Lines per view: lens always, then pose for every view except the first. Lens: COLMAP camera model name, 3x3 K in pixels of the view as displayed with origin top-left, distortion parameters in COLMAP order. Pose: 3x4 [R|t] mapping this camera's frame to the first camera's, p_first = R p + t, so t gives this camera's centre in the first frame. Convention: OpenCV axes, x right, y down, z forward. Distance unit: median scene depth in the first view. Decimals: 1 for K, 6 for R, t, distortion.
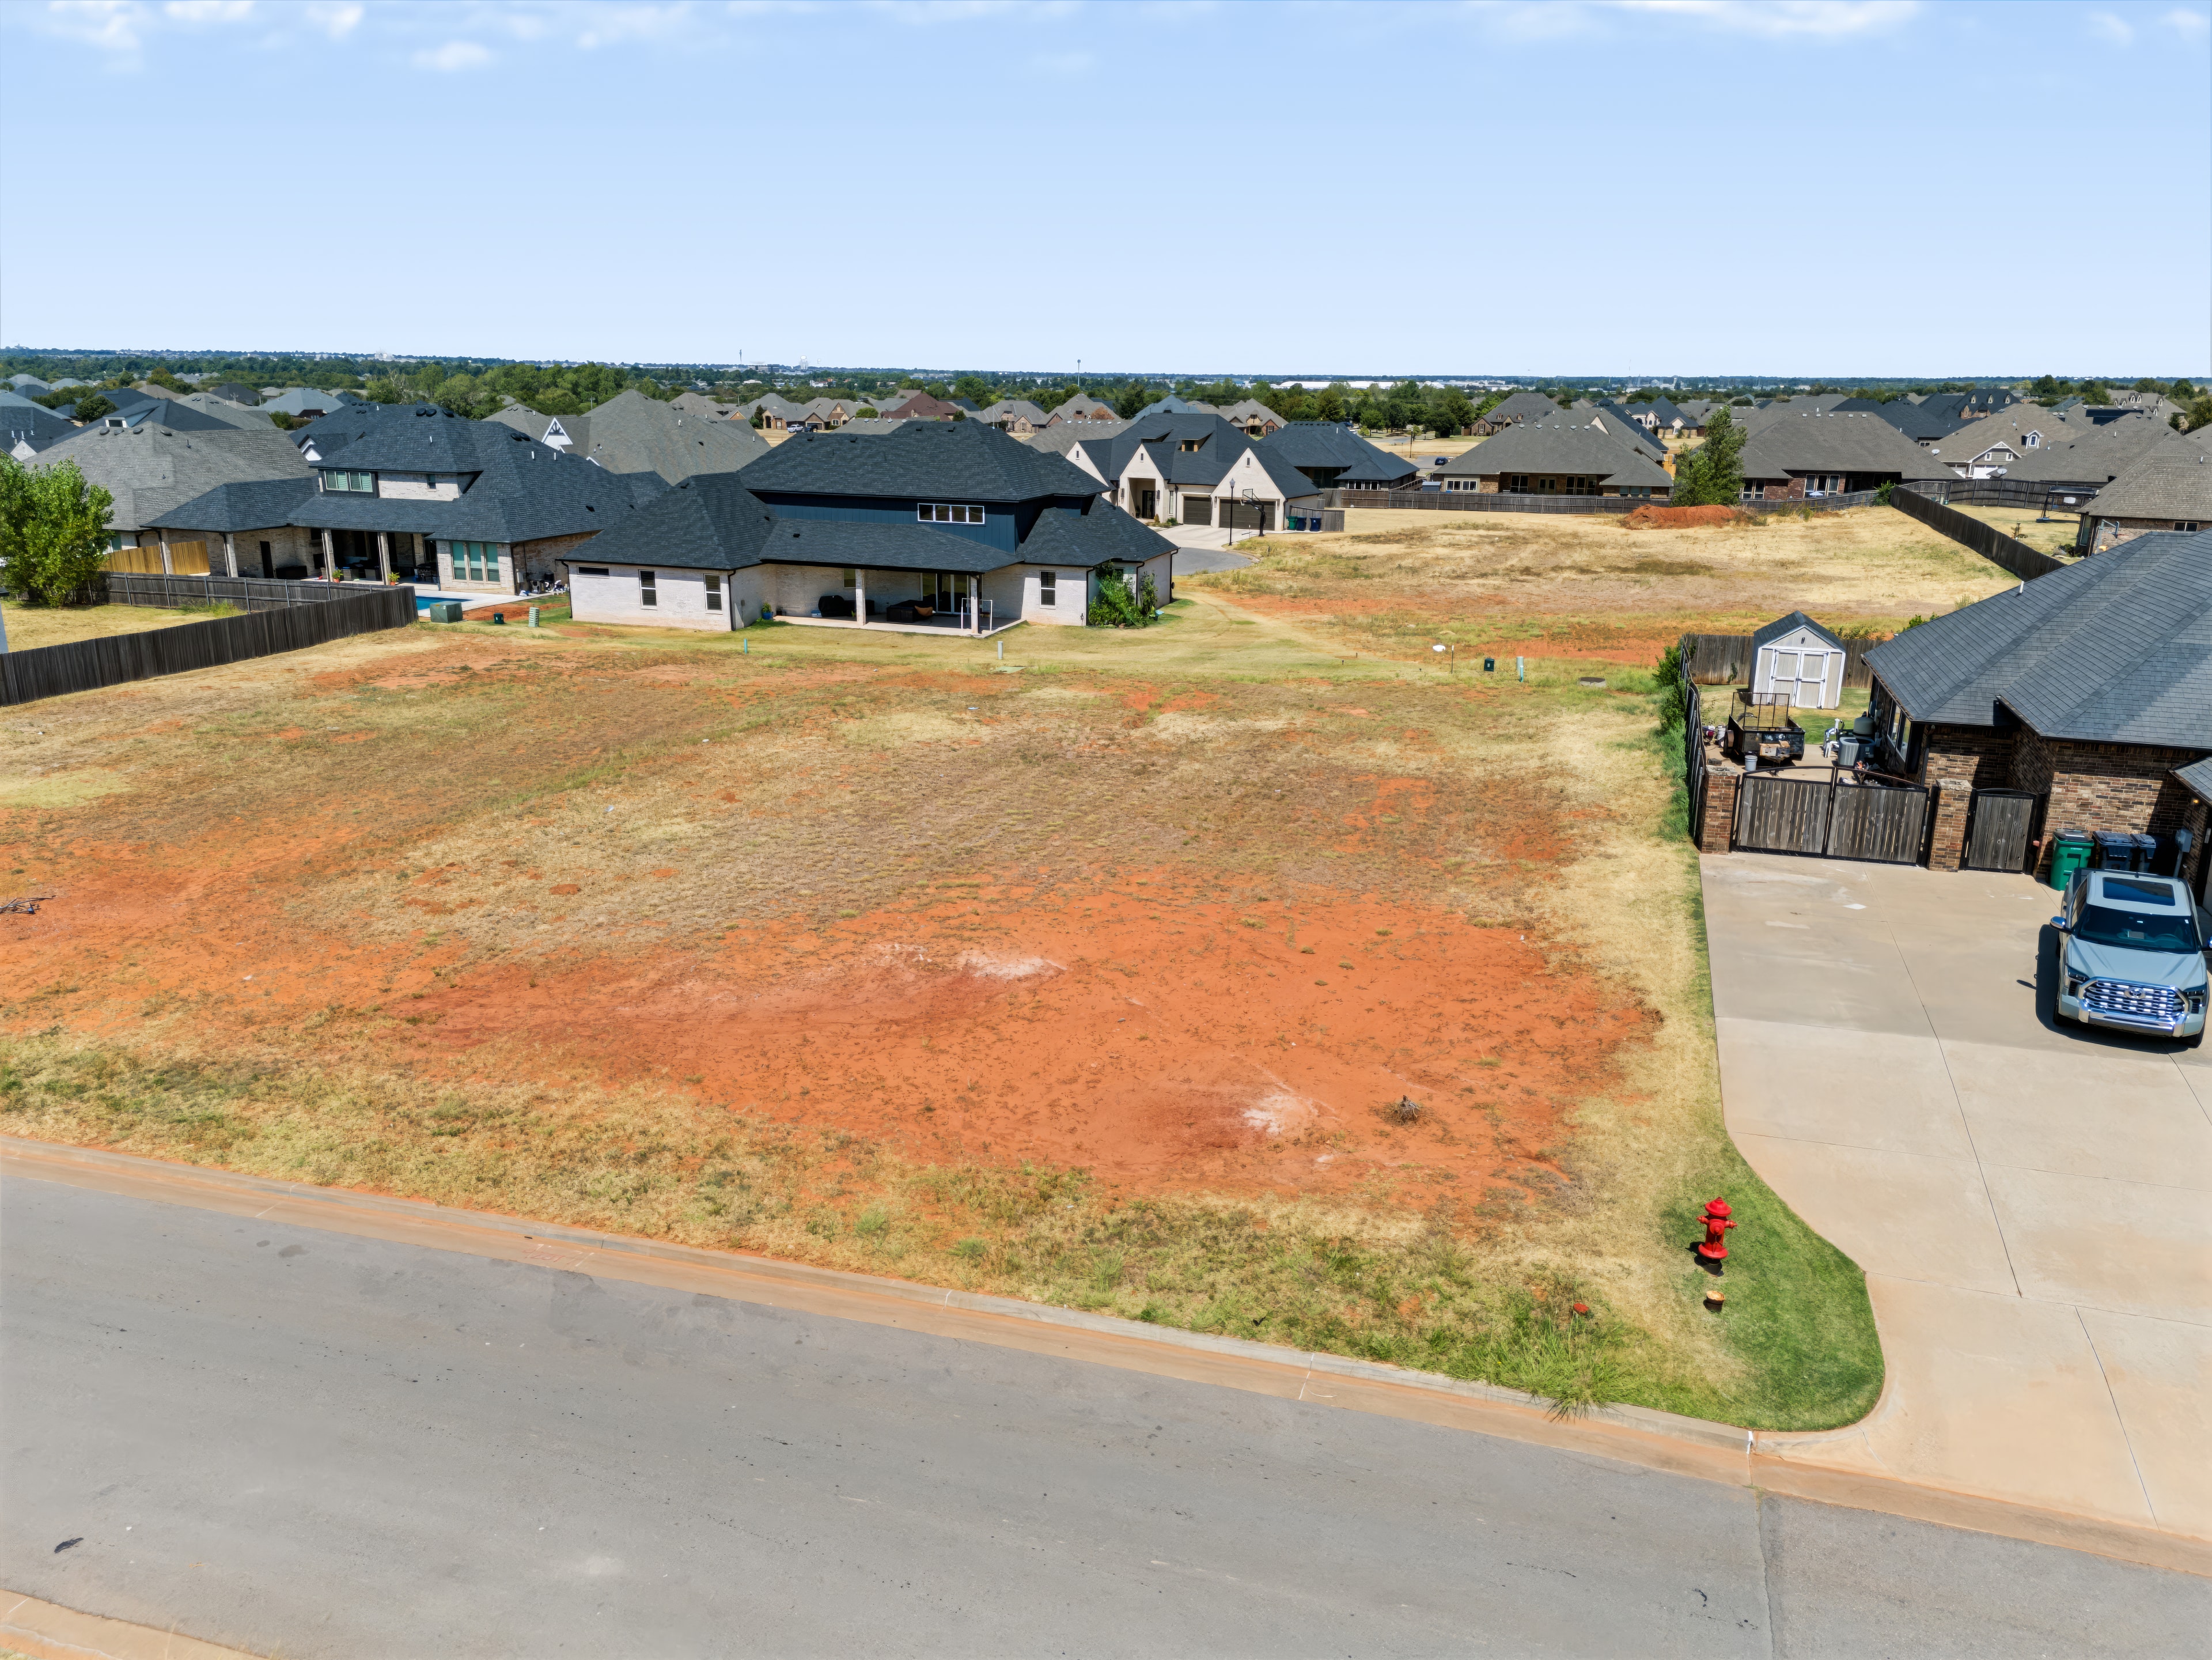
lens RADIAL K [[1756.5, 0, 1106.0], [0, 1756.5, 830.0], [0, 0, 1]] dist [0.084569, -0.091825]
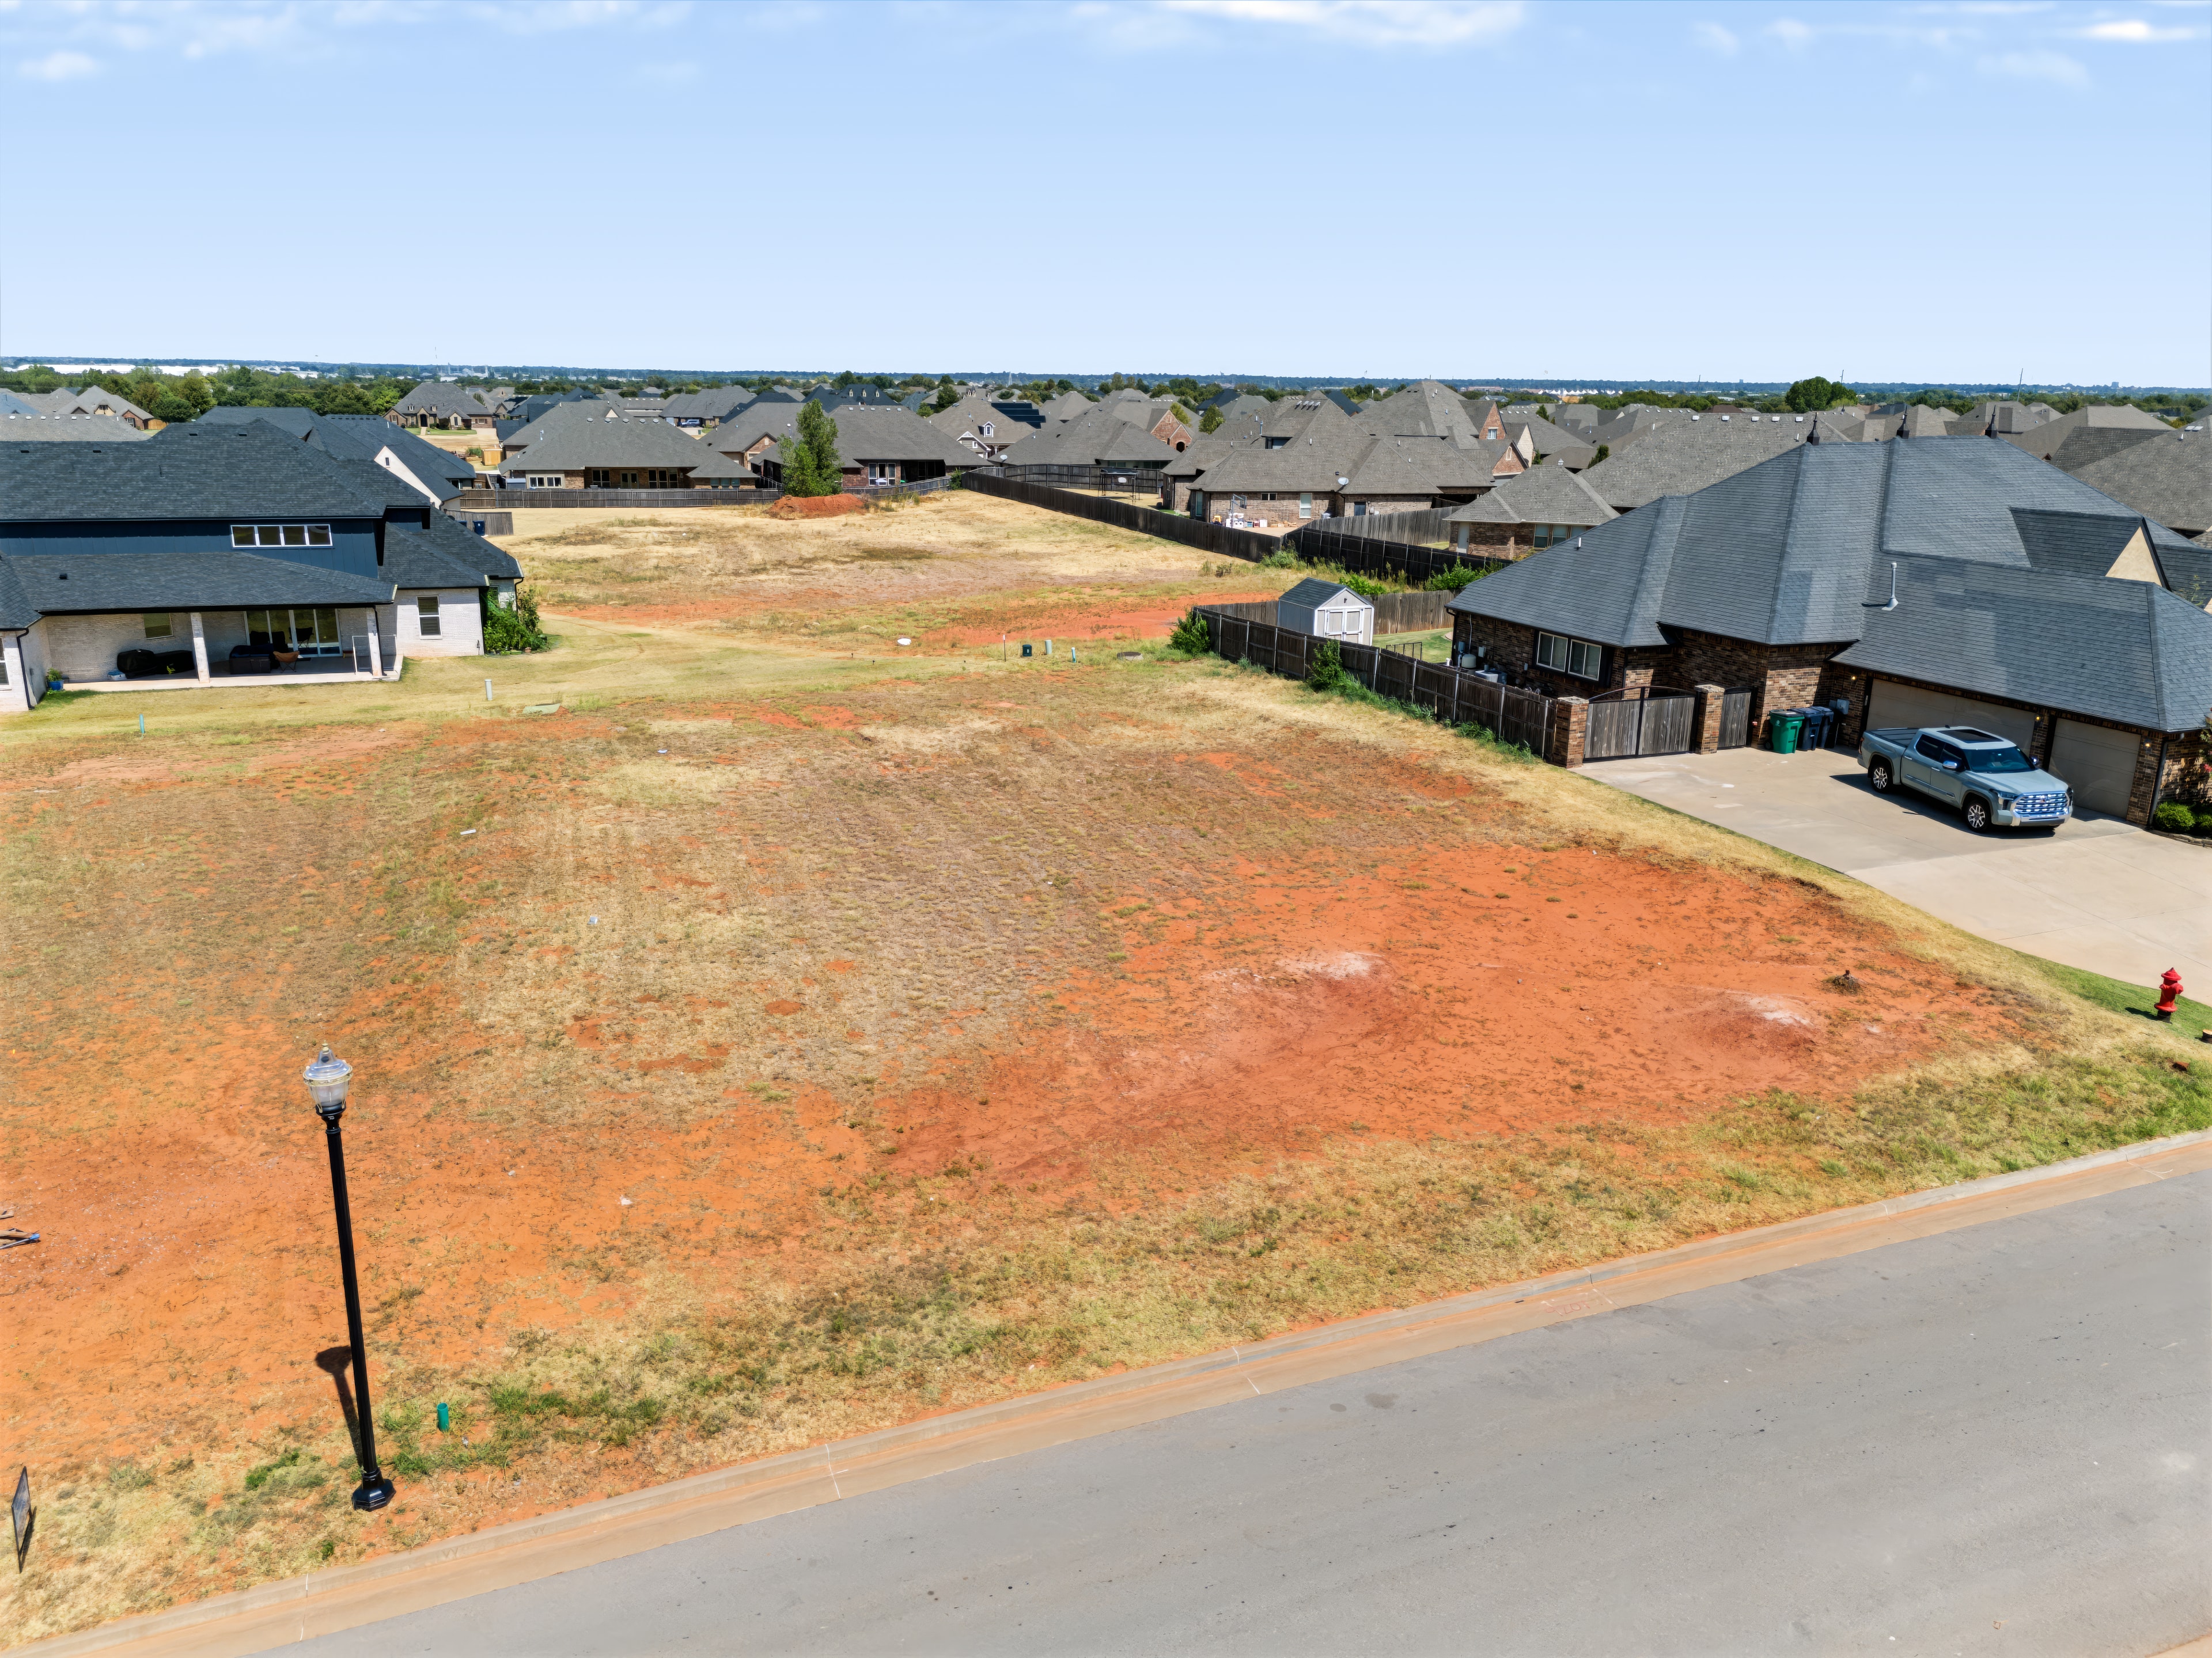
lens RADIAL K [[1756.0, 0, 1106.0], [0, 1756.0, 829.0], [0, 0, 1]] dist [0.084569, -0.091825]
pose [[0.749008, -0.164538, 0.641805, -0.751782], [0.160417, 0.984888, 0.065280, -0.083013], [-0.642847, 0.054061, 0.764084, 0.287536]]
